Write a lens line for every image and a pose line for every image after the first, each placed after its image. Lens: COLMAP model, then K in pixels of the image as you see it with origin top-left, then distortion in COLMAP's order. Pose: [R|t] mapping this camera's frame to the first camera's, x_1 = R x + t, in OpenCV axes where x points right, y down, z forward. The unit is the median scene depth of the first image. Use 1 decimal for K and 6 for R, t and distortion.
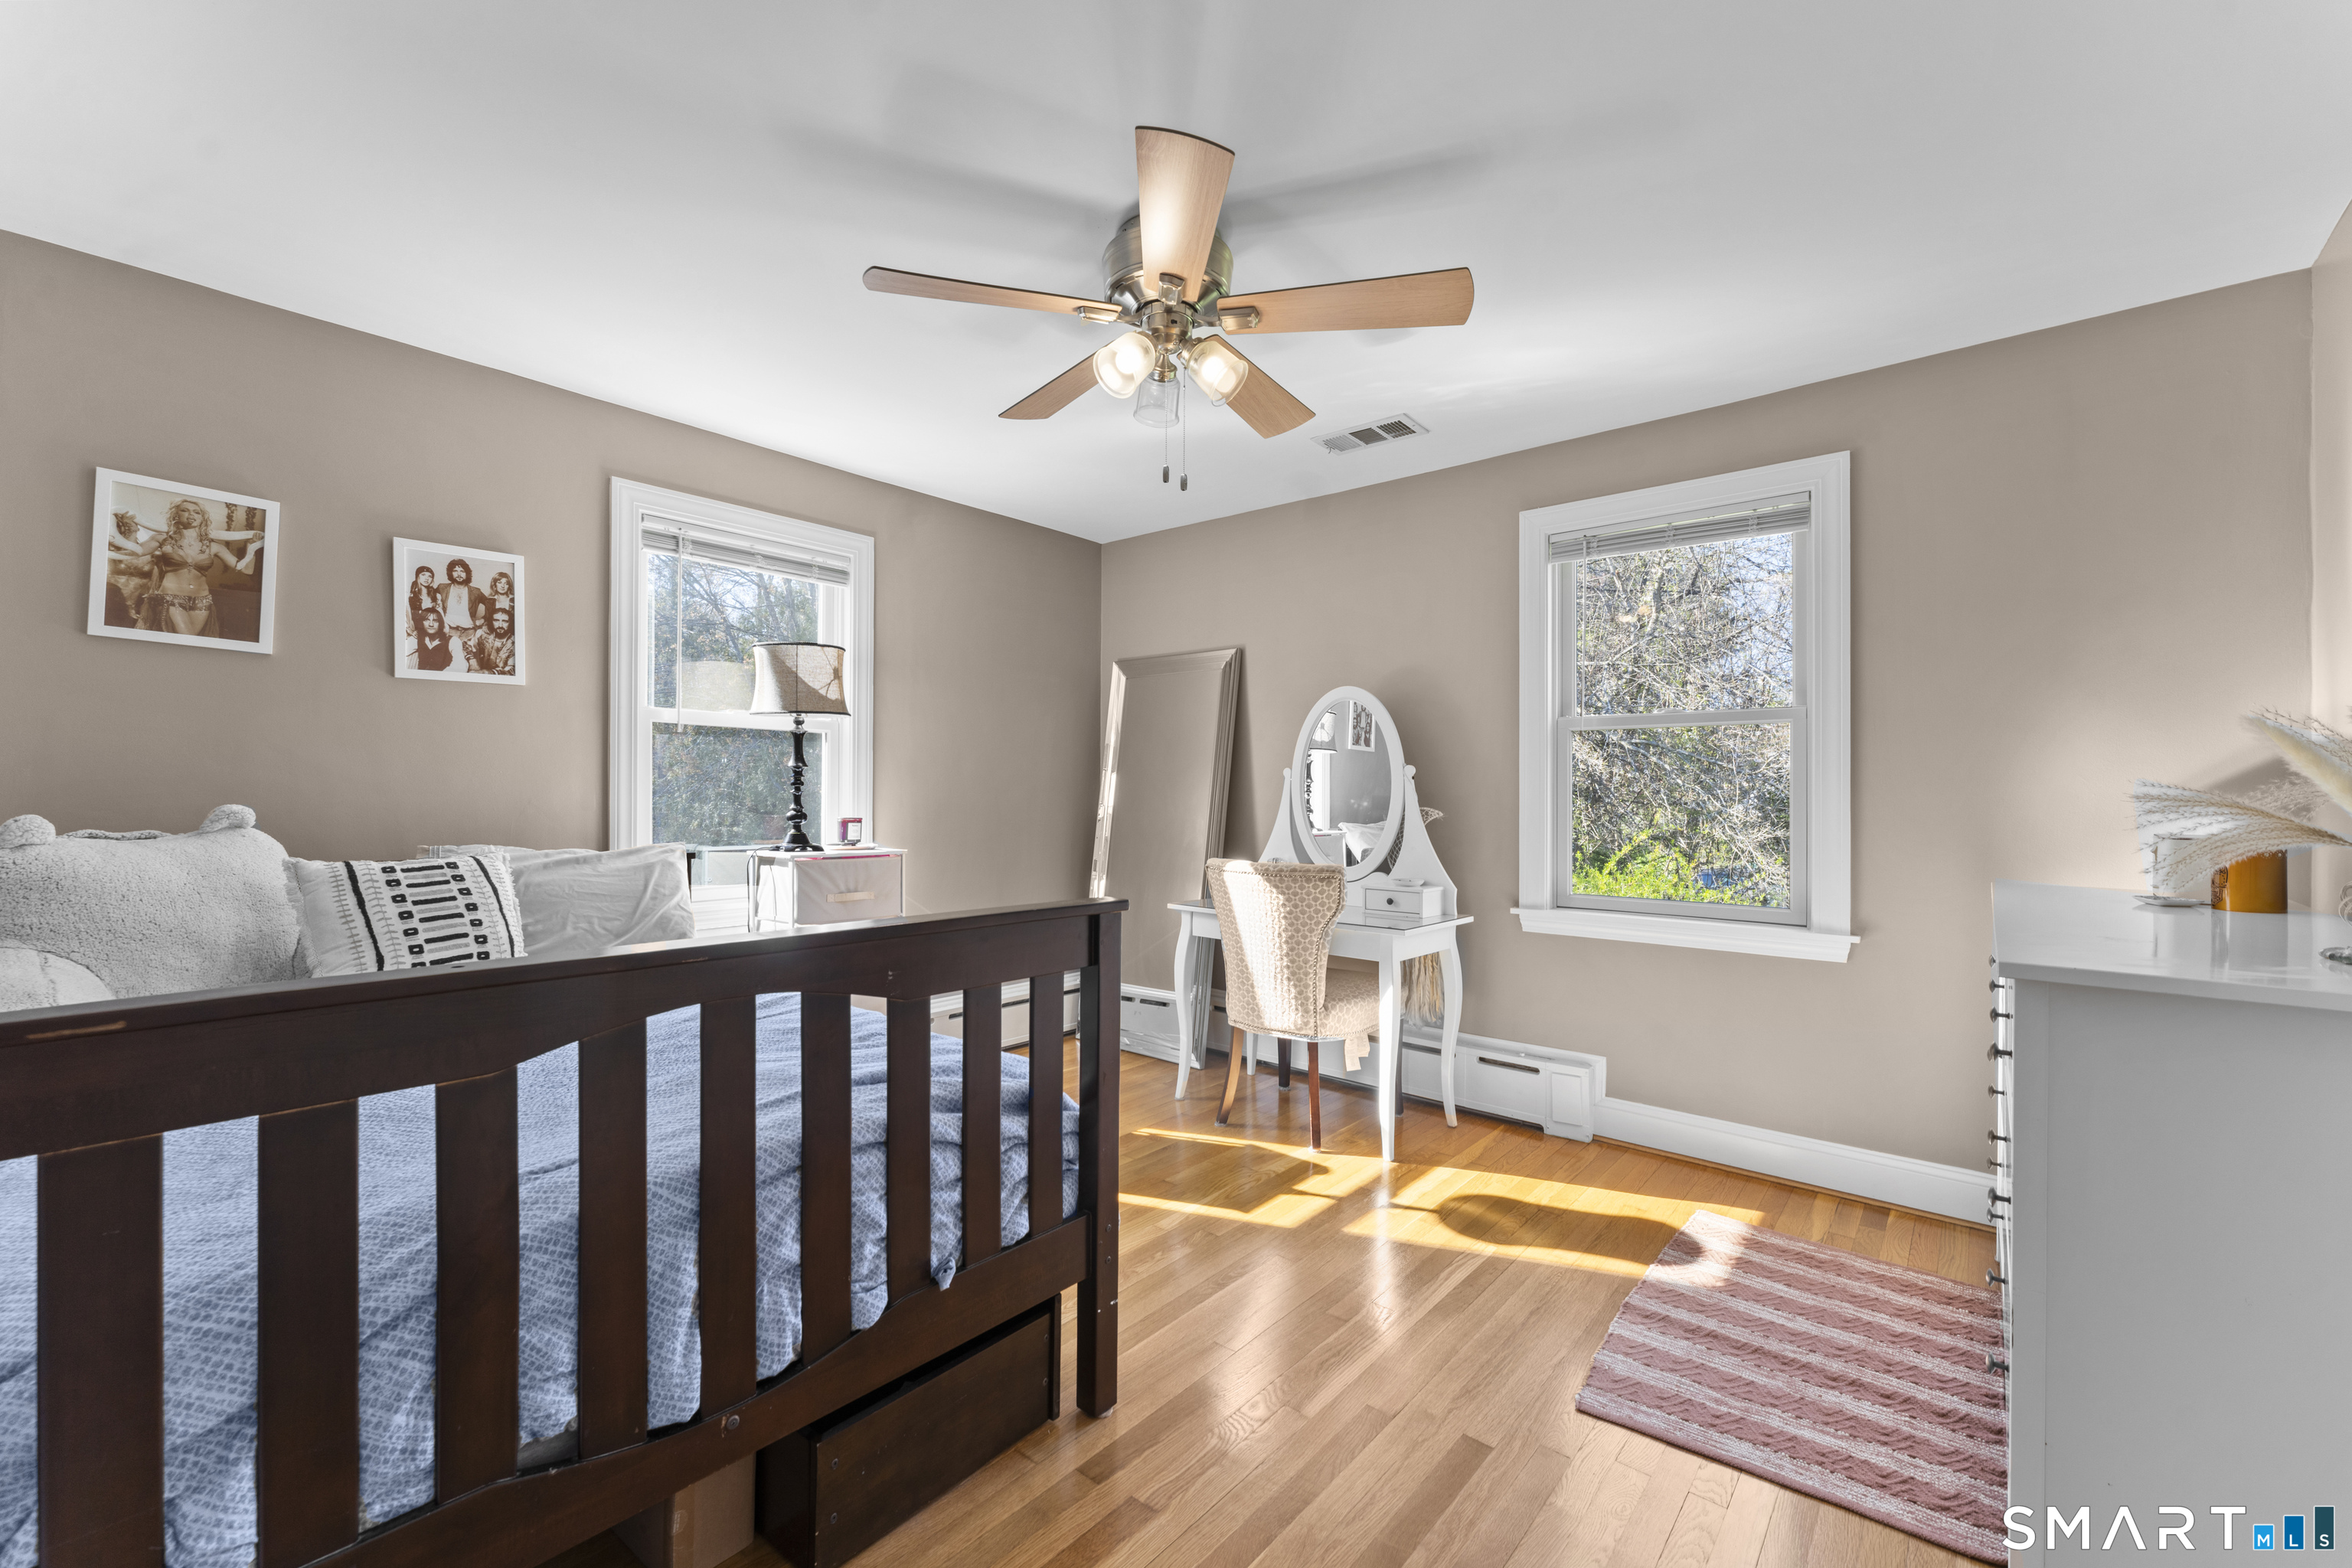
lens RADIAL K [[961.4, 0, 1137.8], [0, 961.4, 785.8], [0, 0, 1]] dist [-0.000081, 0.000094]
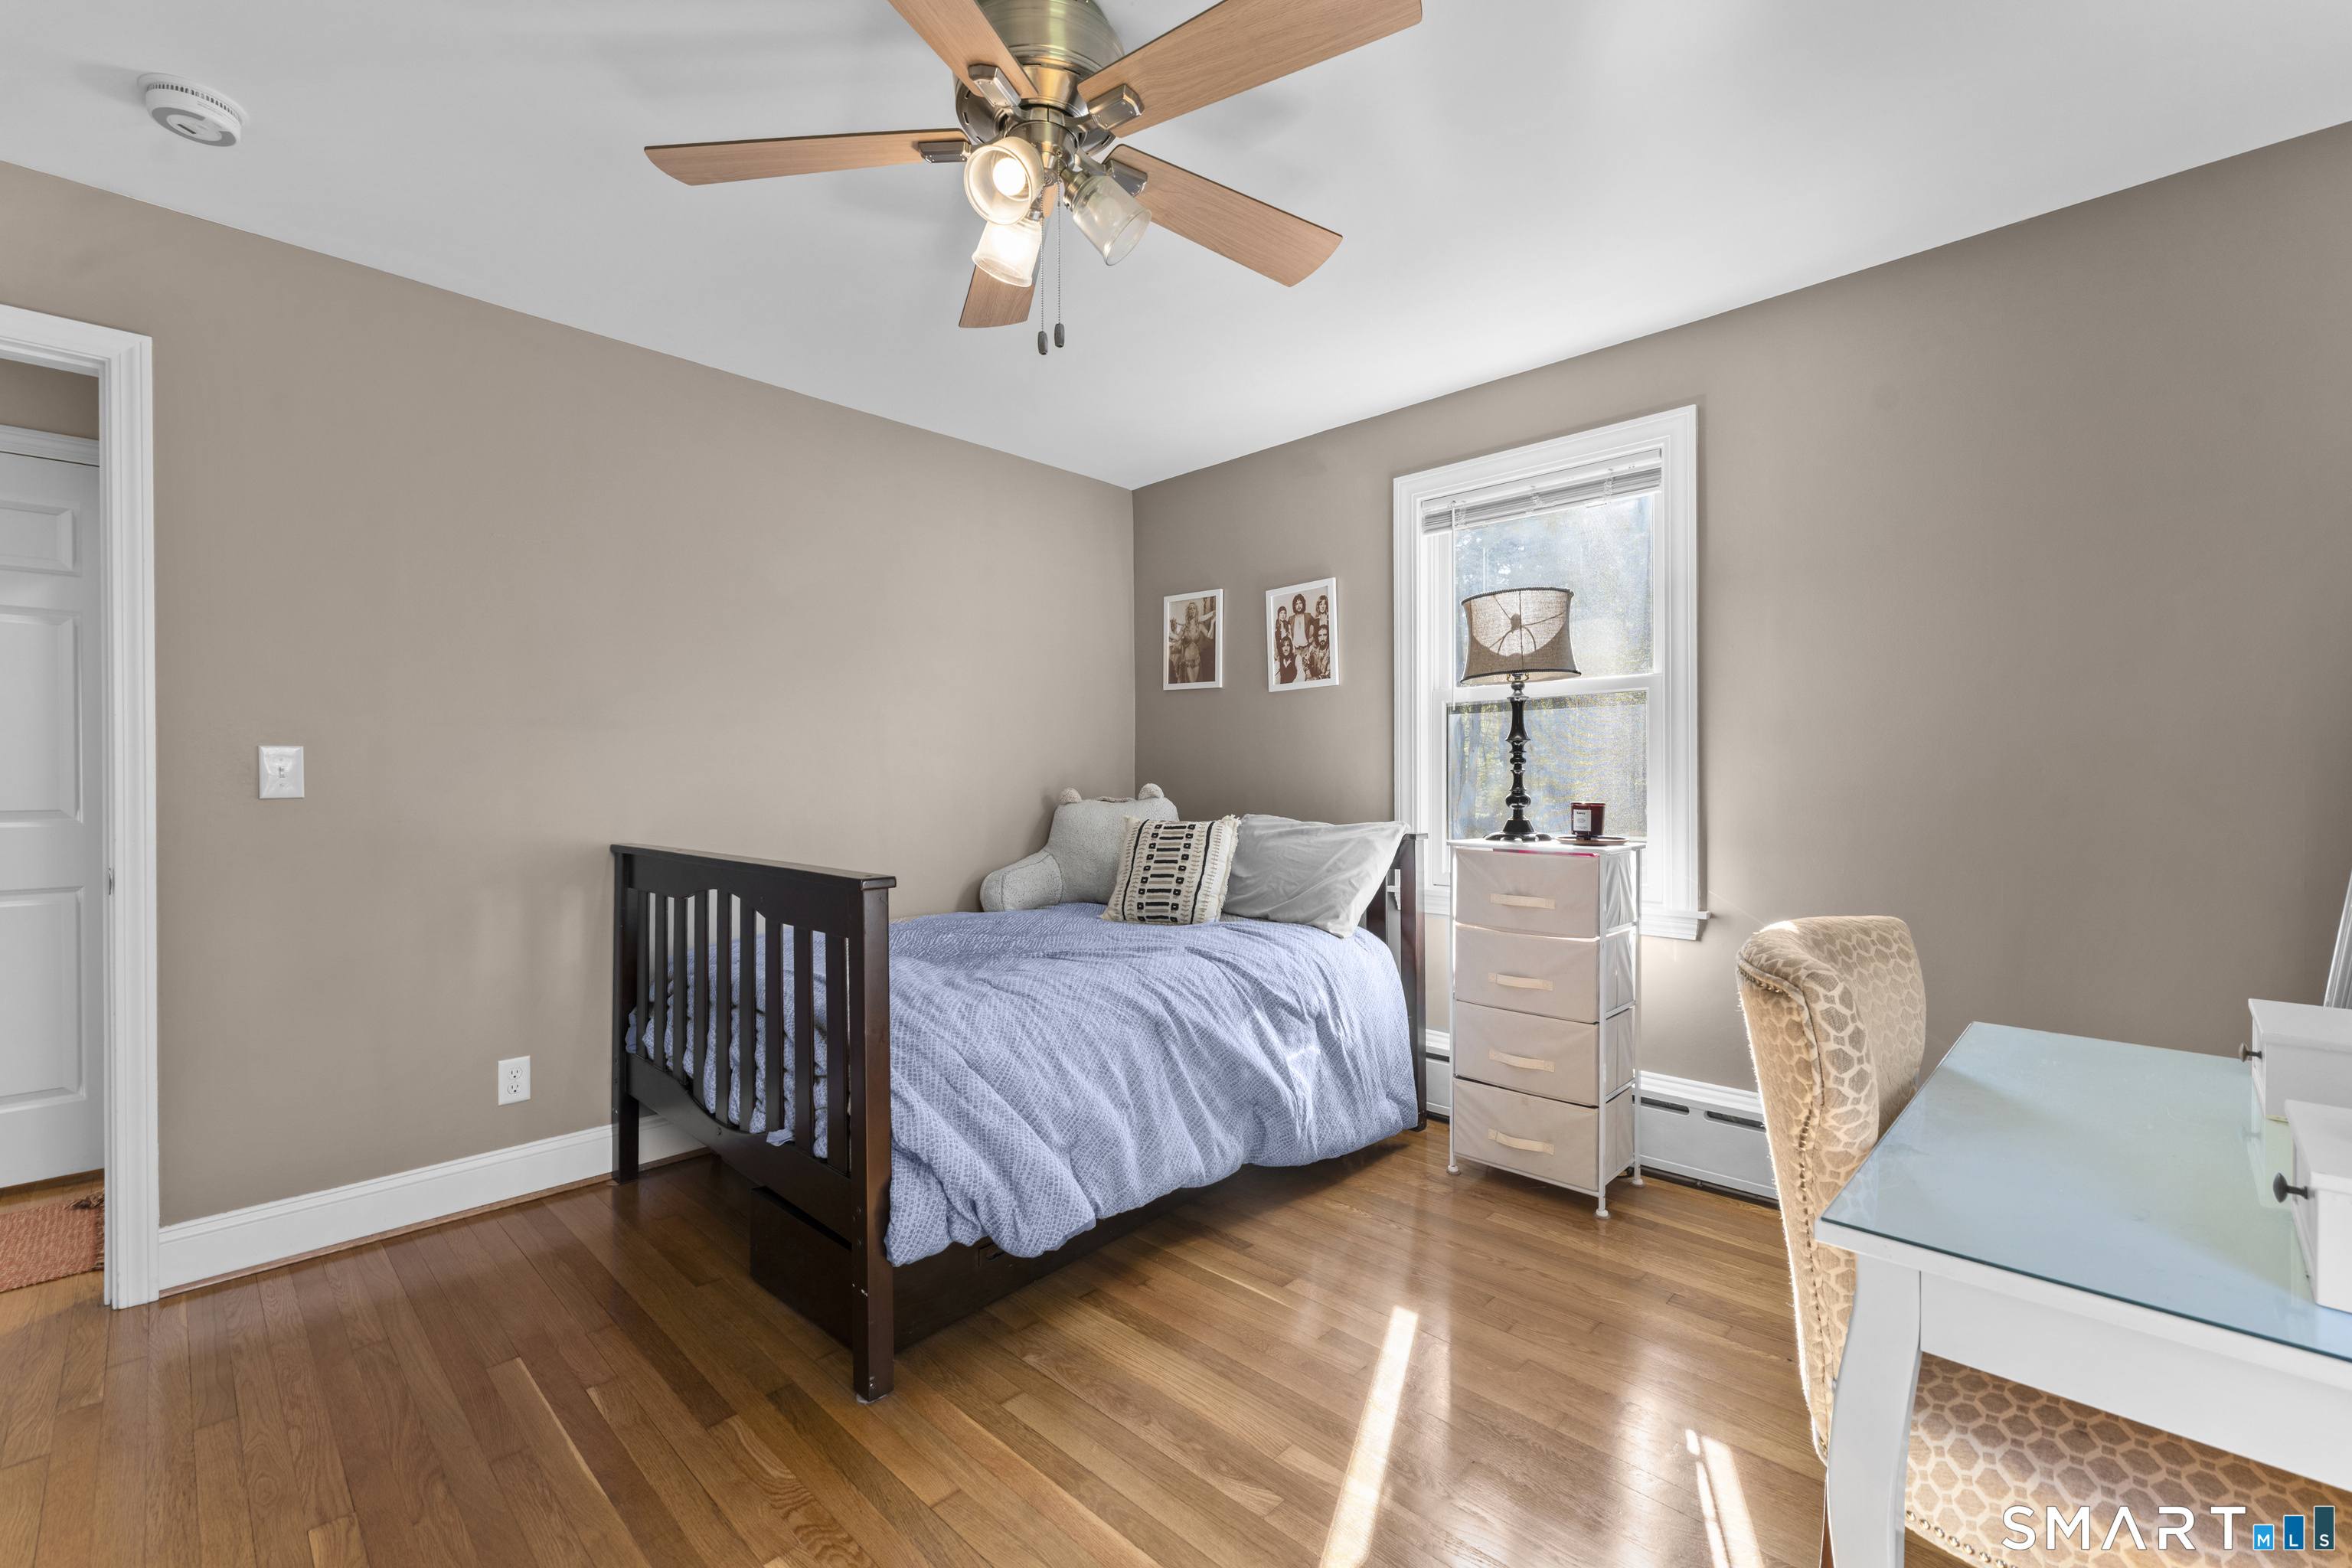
lens RADIAL K [[961.4, 0, 1137.8], [0, 961.4, 785.8], [0, 0, 1]] dist [-0.000081, 0.000094]
pose [[-0.040350, -0.003817, -0.999178, 0.588040], [0.009514, 0.999946, -0.004204, 0.024117], [0.999140, -0.009676, -0.040311, 0.833638]]
